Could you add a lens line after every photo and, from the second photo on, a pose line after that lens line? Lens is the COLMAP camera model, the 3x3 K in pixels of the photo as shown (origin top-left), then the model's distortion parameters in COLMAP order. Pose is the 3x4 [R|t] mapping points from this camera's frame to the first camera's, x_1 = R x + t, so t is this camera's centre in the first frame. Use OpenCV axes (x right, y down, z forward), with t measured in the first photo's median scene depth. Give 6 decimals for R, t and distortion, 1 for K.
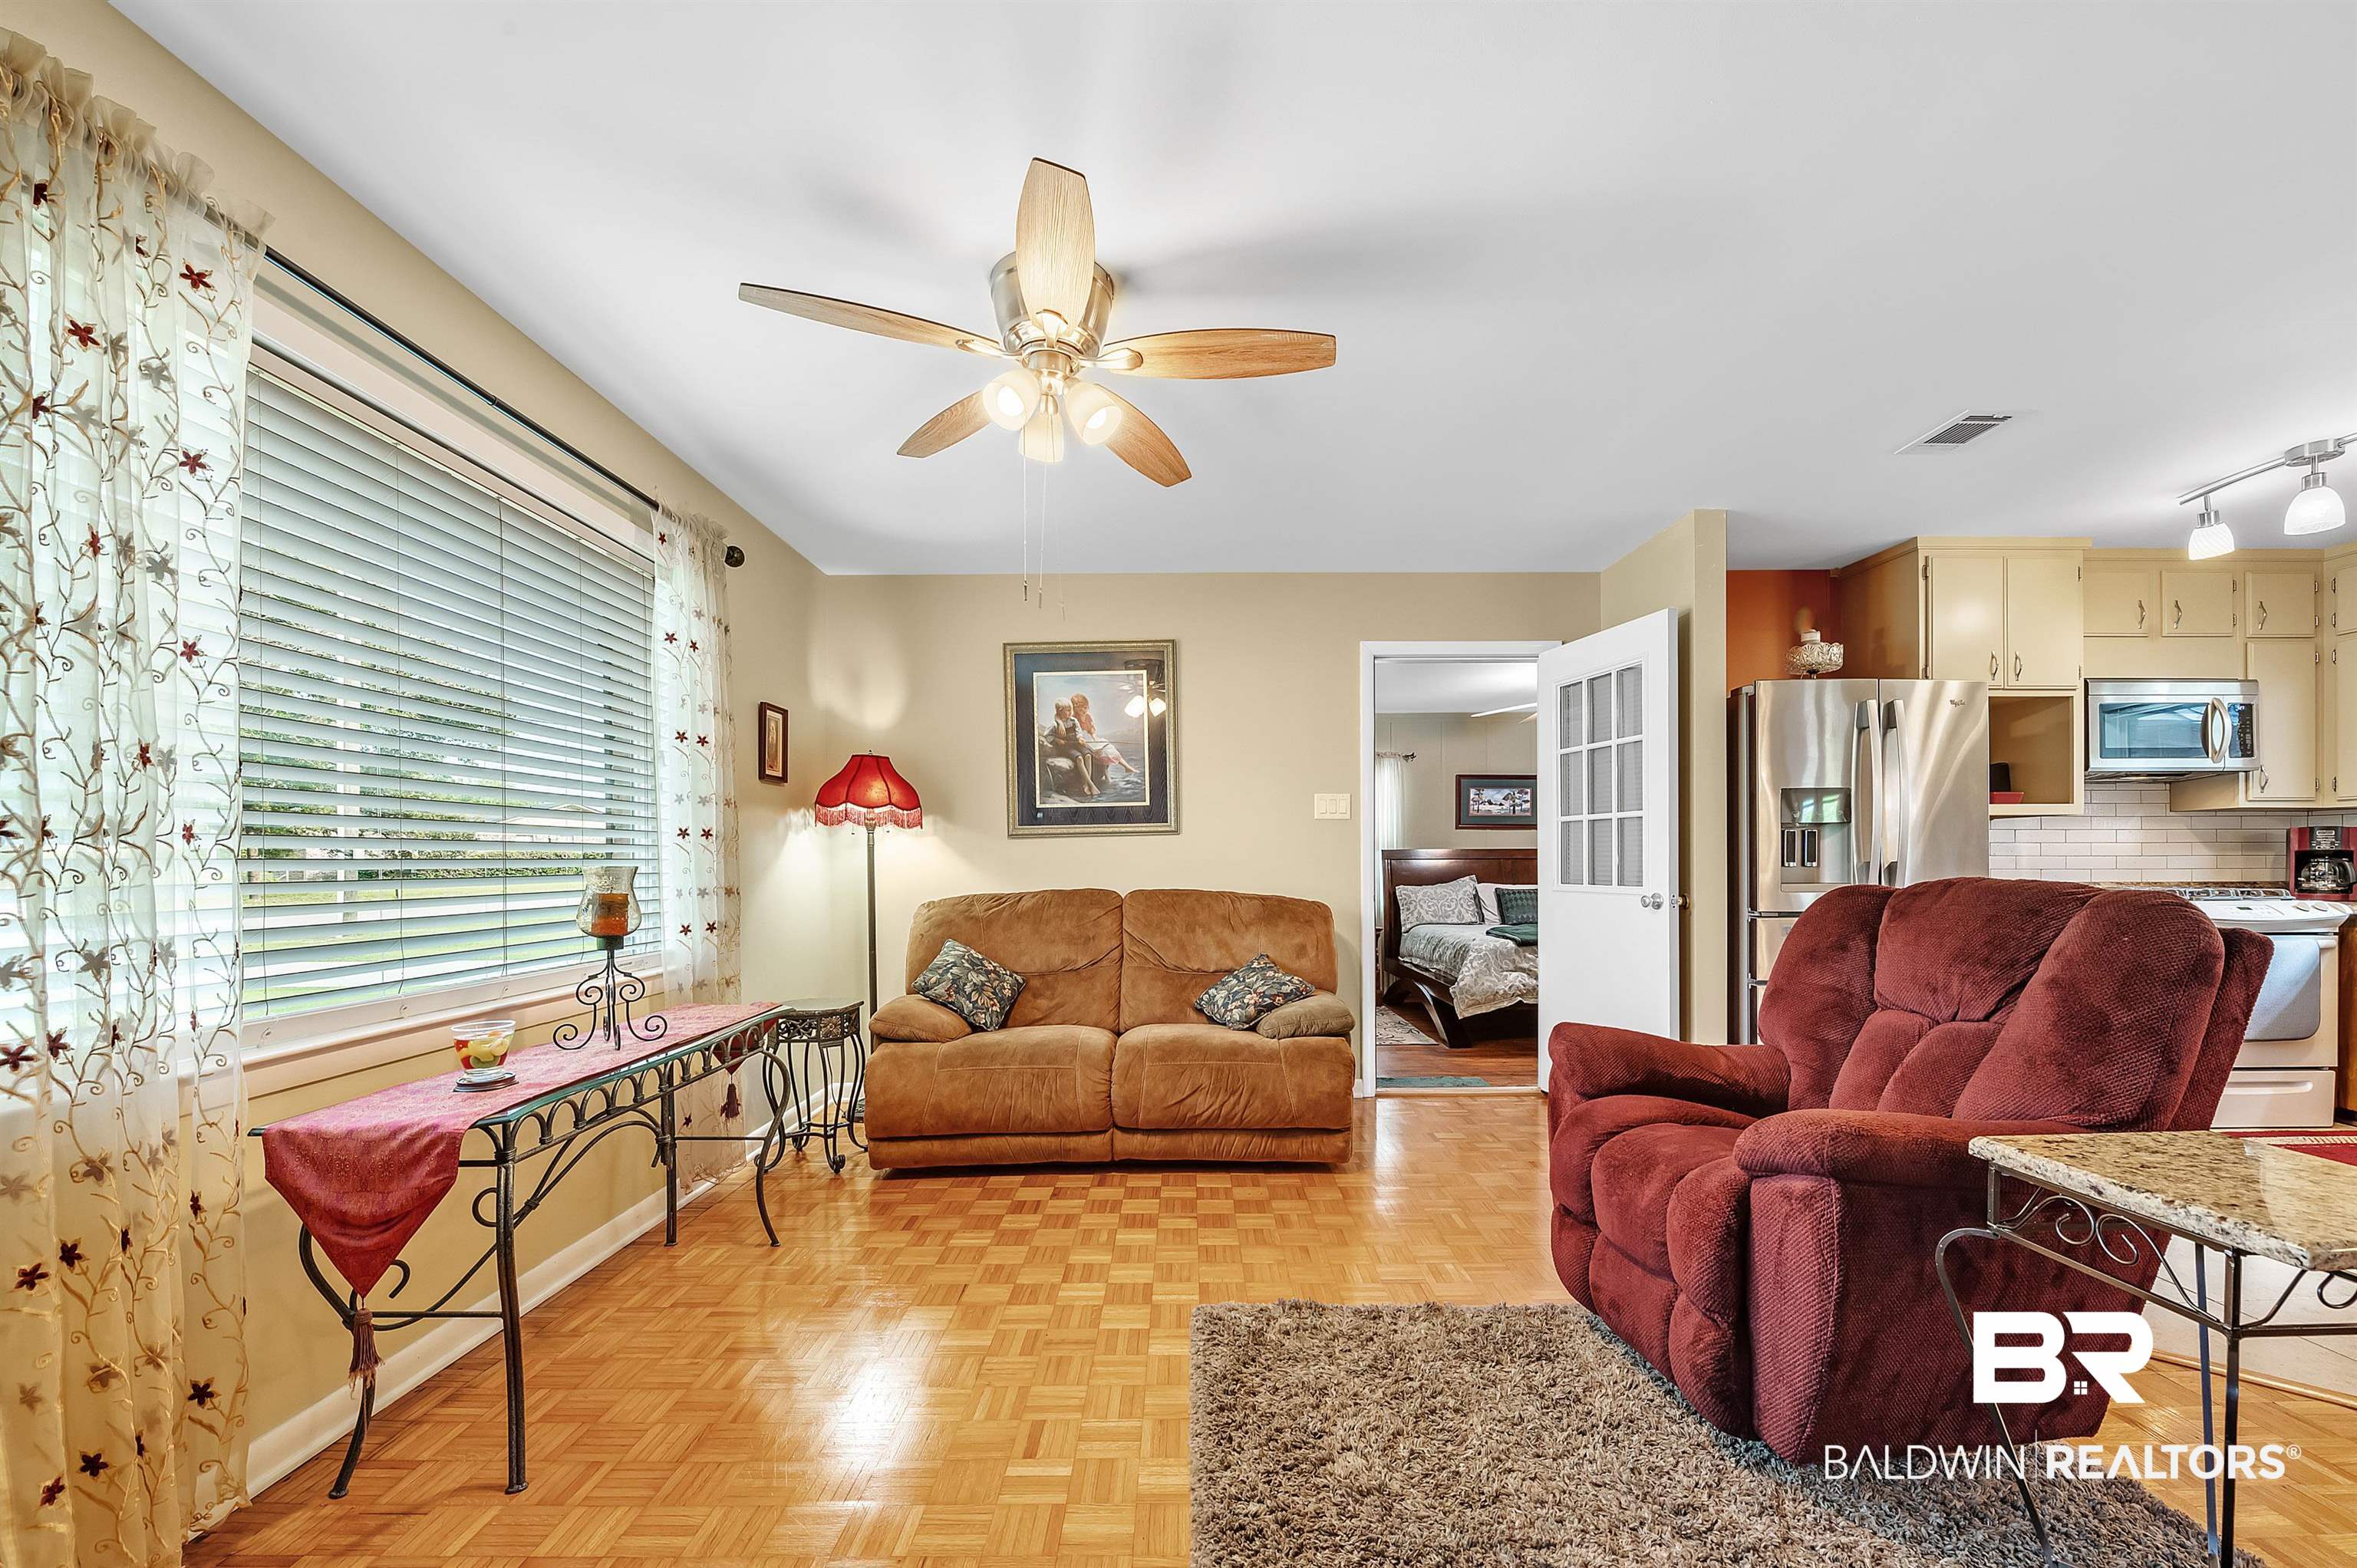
lens RADIAL K [[928.8, 0, 1192.2], [0, 928.8, 863.8], [0, 0, 1]] dist [-0.010298, -0.000087]
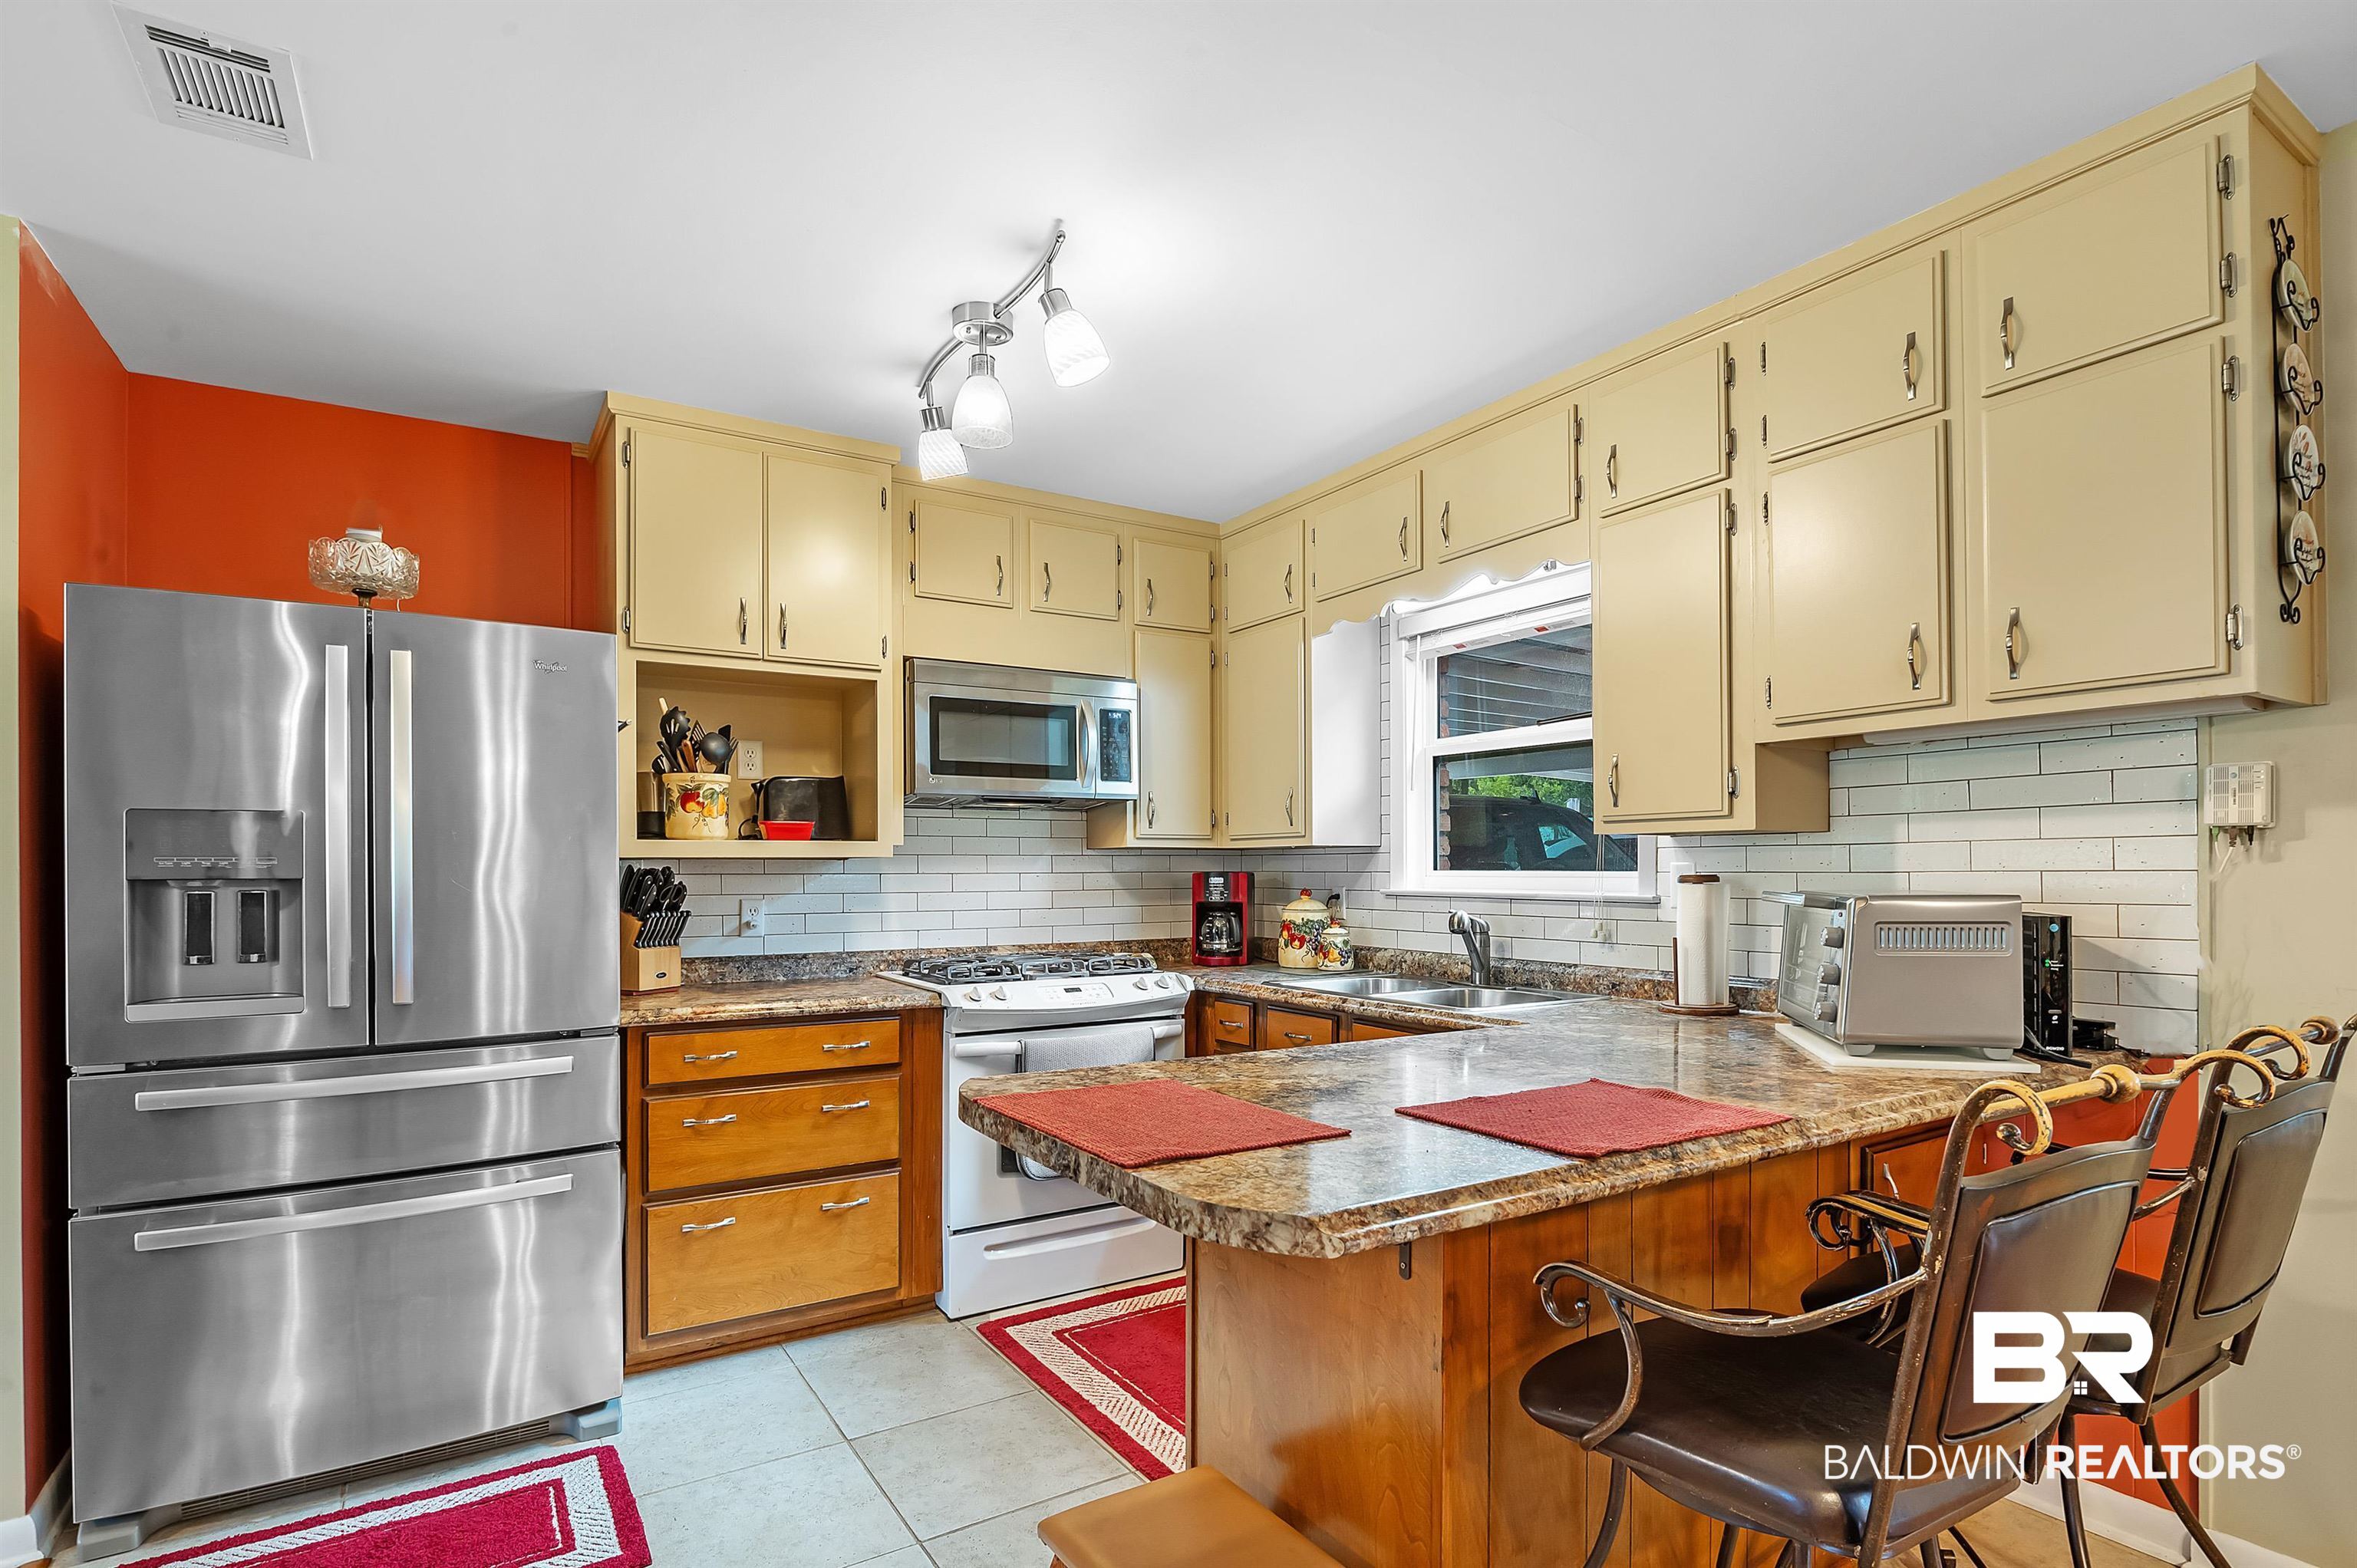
lens RADIAL K [[1146.7, 0, 1164.5], [0, 1146.7, 865.7], [0, 0, 1]] dist [-0.006301, -0.001721]
pose [[0.851490, 0.001314, 0.524368, 1.035212], [0.001285, 0.999989, -0.004592, -0.064122], [-0.524368, 0.004584, 0.851479, 0.267388]]
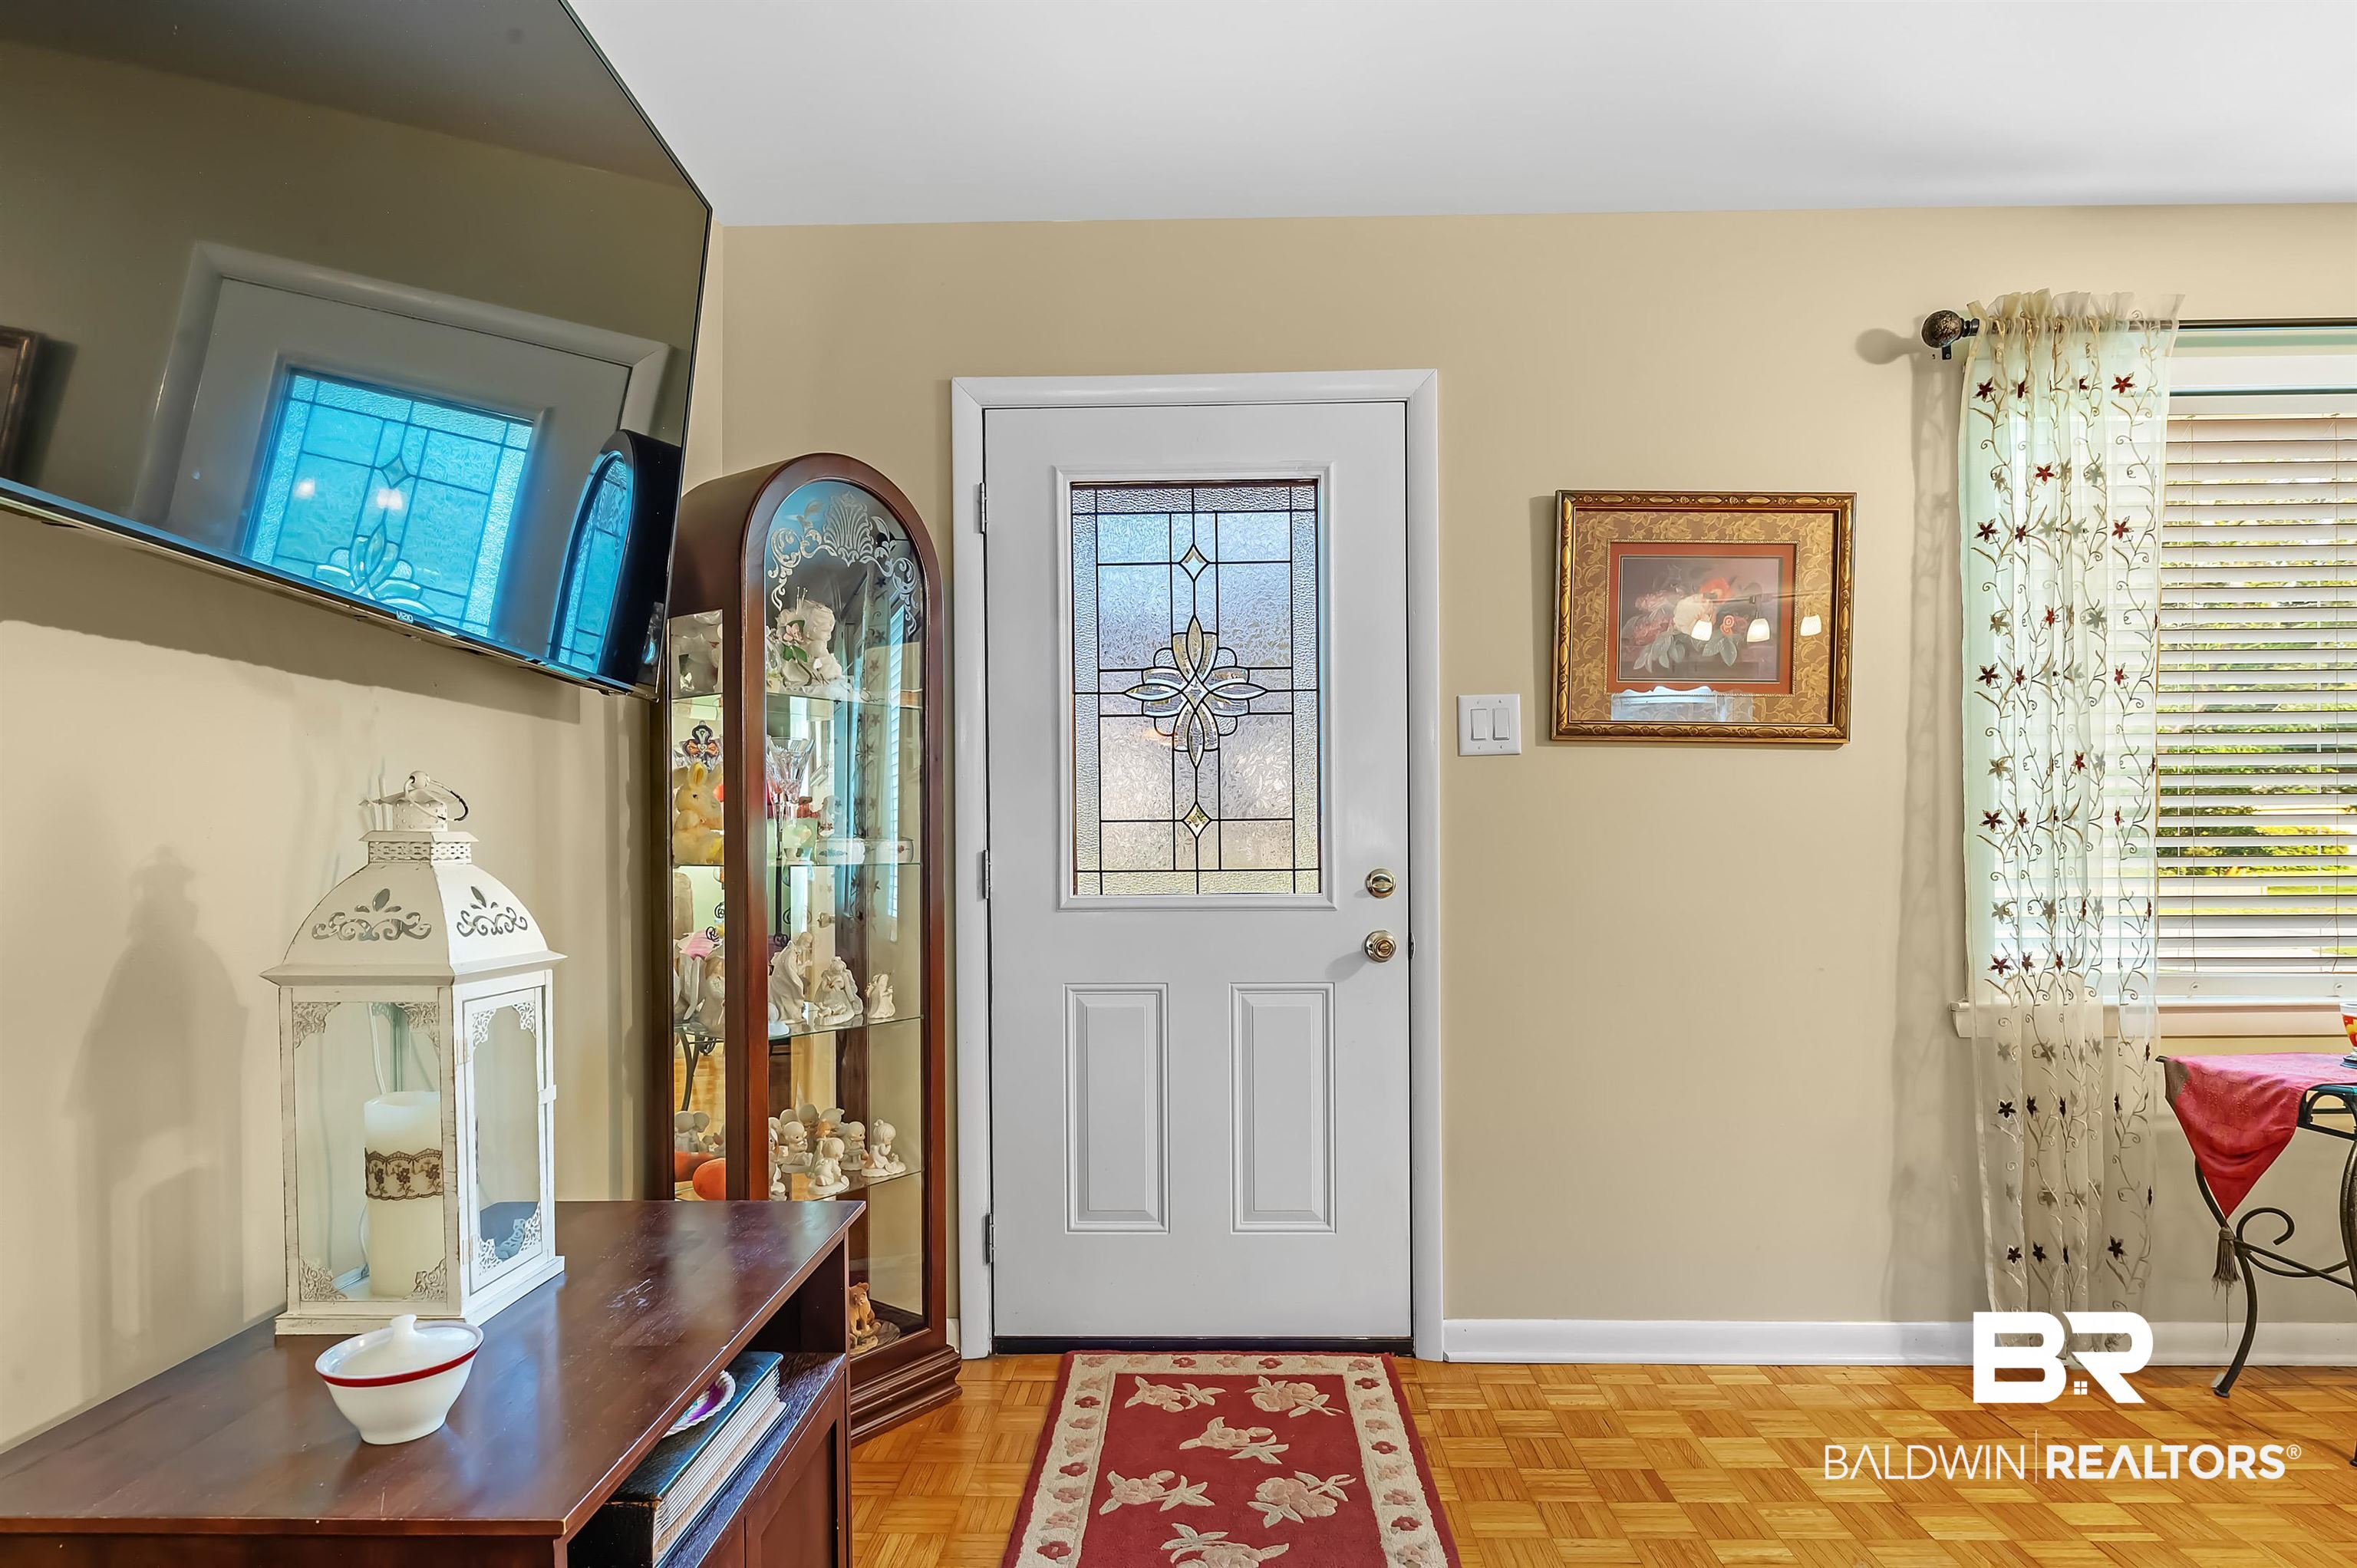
lens RADIAL K [[1299.2, 0, 1186.1], [0, 1299.2, 865.0], [0, 0, 1]] dist [-0.004270, 0.000350]
pose [[-0.030004, 0.016490, -0.999414, 0.425037], [0.002523, 0.999862, 0.016422, 0.000611], [0.999547, -0.002029, -0.030041, -0.142648]]
